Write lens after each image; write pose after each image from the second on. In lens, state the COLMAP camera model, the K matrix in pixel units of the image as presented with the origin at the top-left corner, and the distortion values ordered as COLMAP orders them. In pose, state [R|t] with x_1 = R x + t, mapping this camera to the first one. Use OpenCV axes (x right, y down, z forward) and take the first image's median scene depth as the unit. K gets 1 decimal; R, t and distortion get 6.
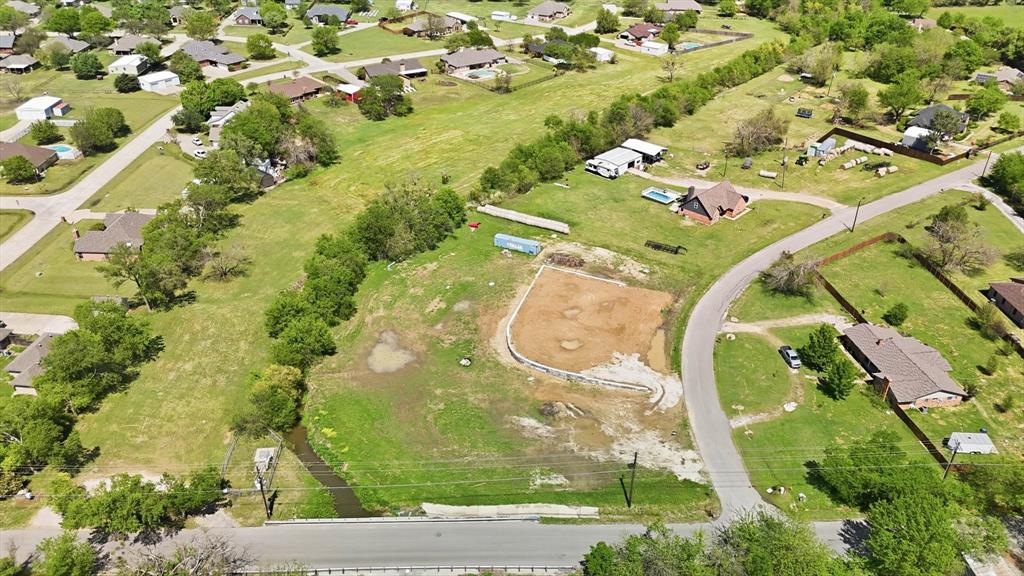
lens RADIAL K [[747.4, 0, 513.5], [0, 747.4, 290.6], [0, 0, 1]] dist [0.076960, -0.072668]
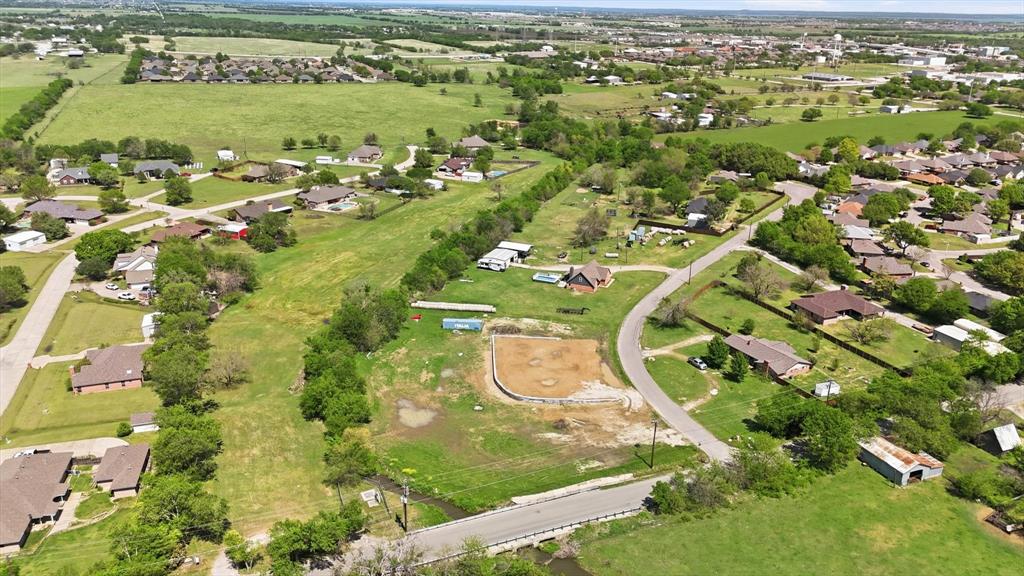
lens RADIAL K [[747.4, 0, 514.2], [0, 747.4, 292.0], [0, 0, 1]] dist [0.076960, -0.072668]
pose [[0.935100, -0.125297, 0.331494, -0.295742], [0.181482, 0.972756, -0.144259, 0.073172], [-0.304387, 0.195056, 0.932363, -0.166384]]
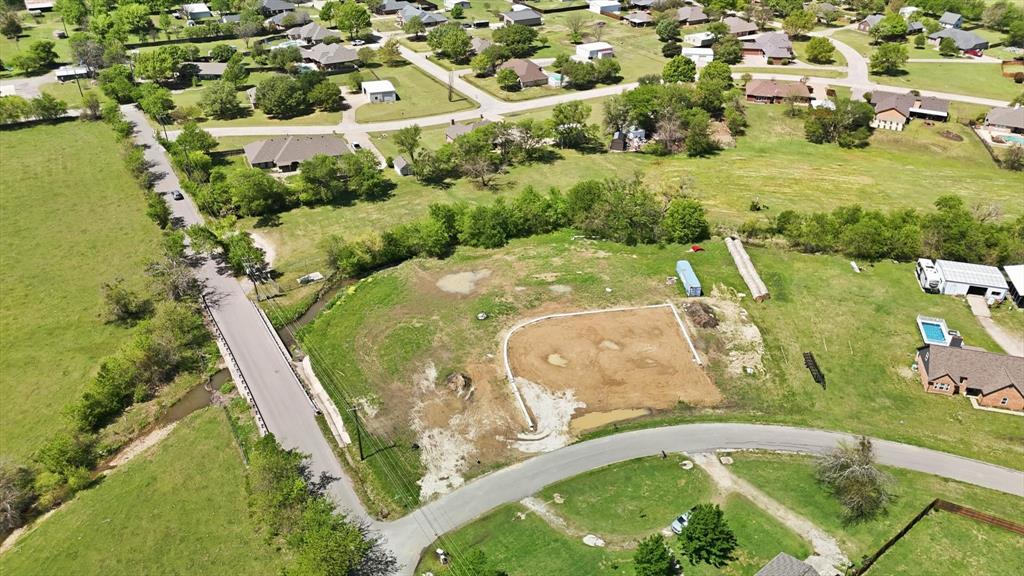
lens RADIAL K [[747.4, 0, 513.1], [0, 747.4, 289.7], [0, 0, 1]] dist [0.076960, -0.072668]
pose [[0.494007, 0.456927, -0.739713, 0.542958], [-0.462422, 0.858545, 0.221509, -0.144553], [0.736290, 0.232633, 0.635420, 0.254207]]
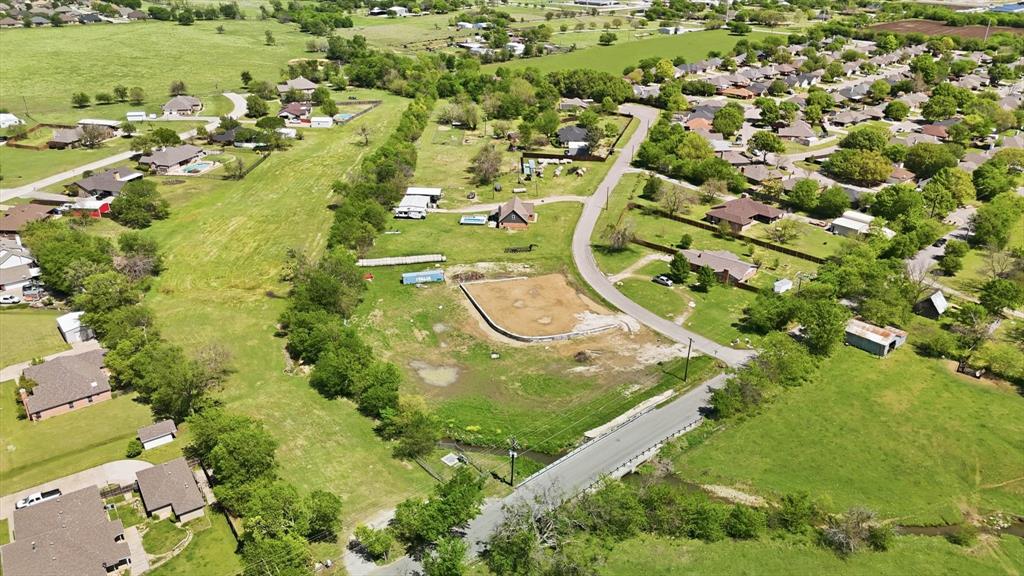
lens RADIAL K [[747.4, 0, 515.6], [0, 747.4, 292.0], [0, 0, 1]] dist [0.076960, -0.072668]
pose [[0.768567, -0.280605, 0.574949, -0.534196], [0.333809, 0.942540, 0.013787, -0.007381], [-0.545781, 0.181327, 0.818073, -0.039027]]
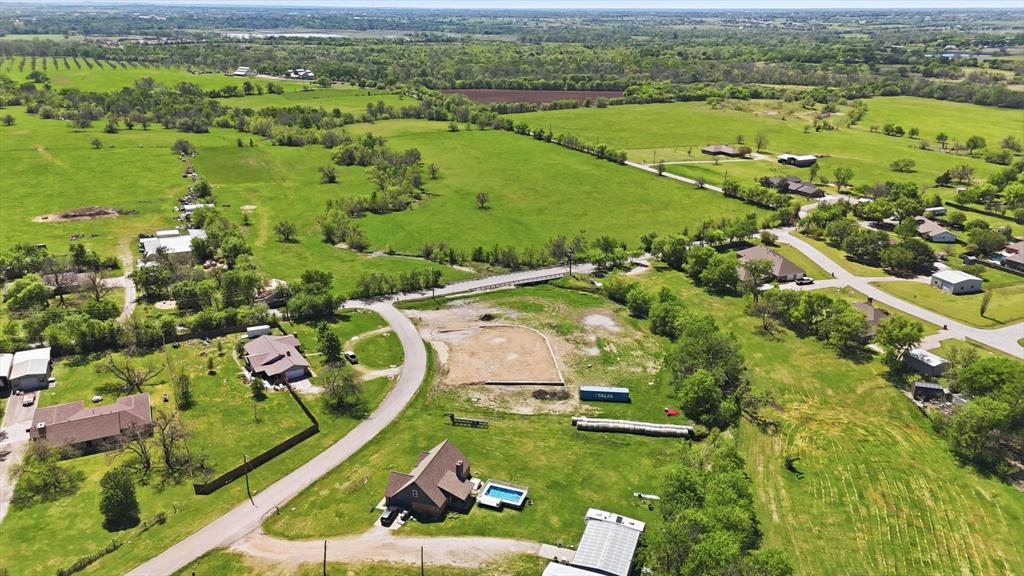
lens RADIAL K [[747.4, 0, 516.3], [0, 747.4, 288.6], [0, 0, 1]] dist [0.076960, -0.072668]
pose [[-0.909054, 0.122954, -0.398125, 0.468240], [-0.235870, 0.635805, 0.734927, -0.816899], [0.343492, 0.761994, -0.548979, 1.322862]]
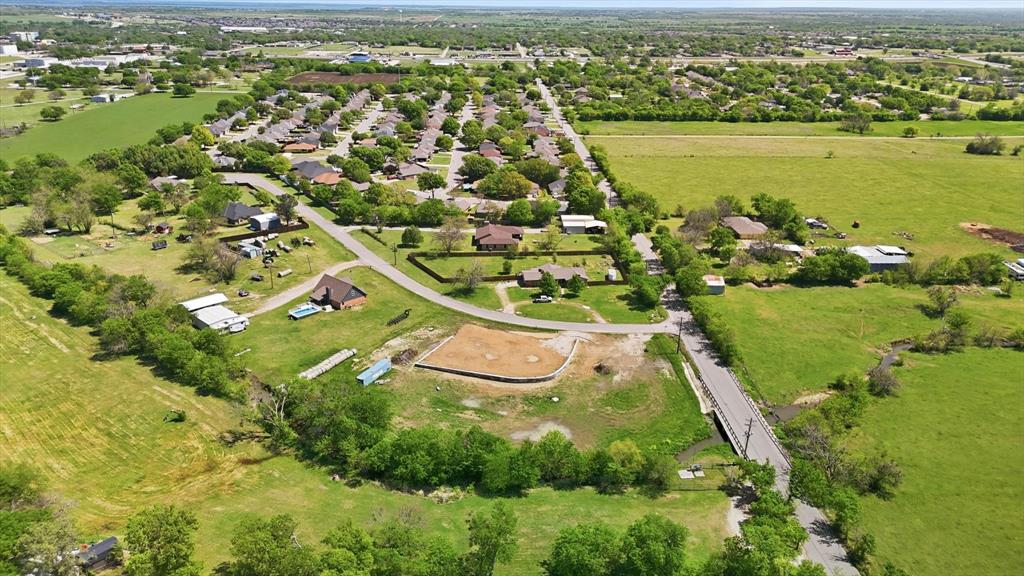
lens RADIAL K [[747.4, 0, 513.9], [0, 747.4, 285.1], [0, 0, 1]] dist [0.076960, -0.072668]
pose [[0.005452, -0.365365, 0.930848, -0.878449], [0.512605, 0.800278, 0.311113, -0.366678], [-0.858607, 0.475462, 0.191651, 0.535054]]
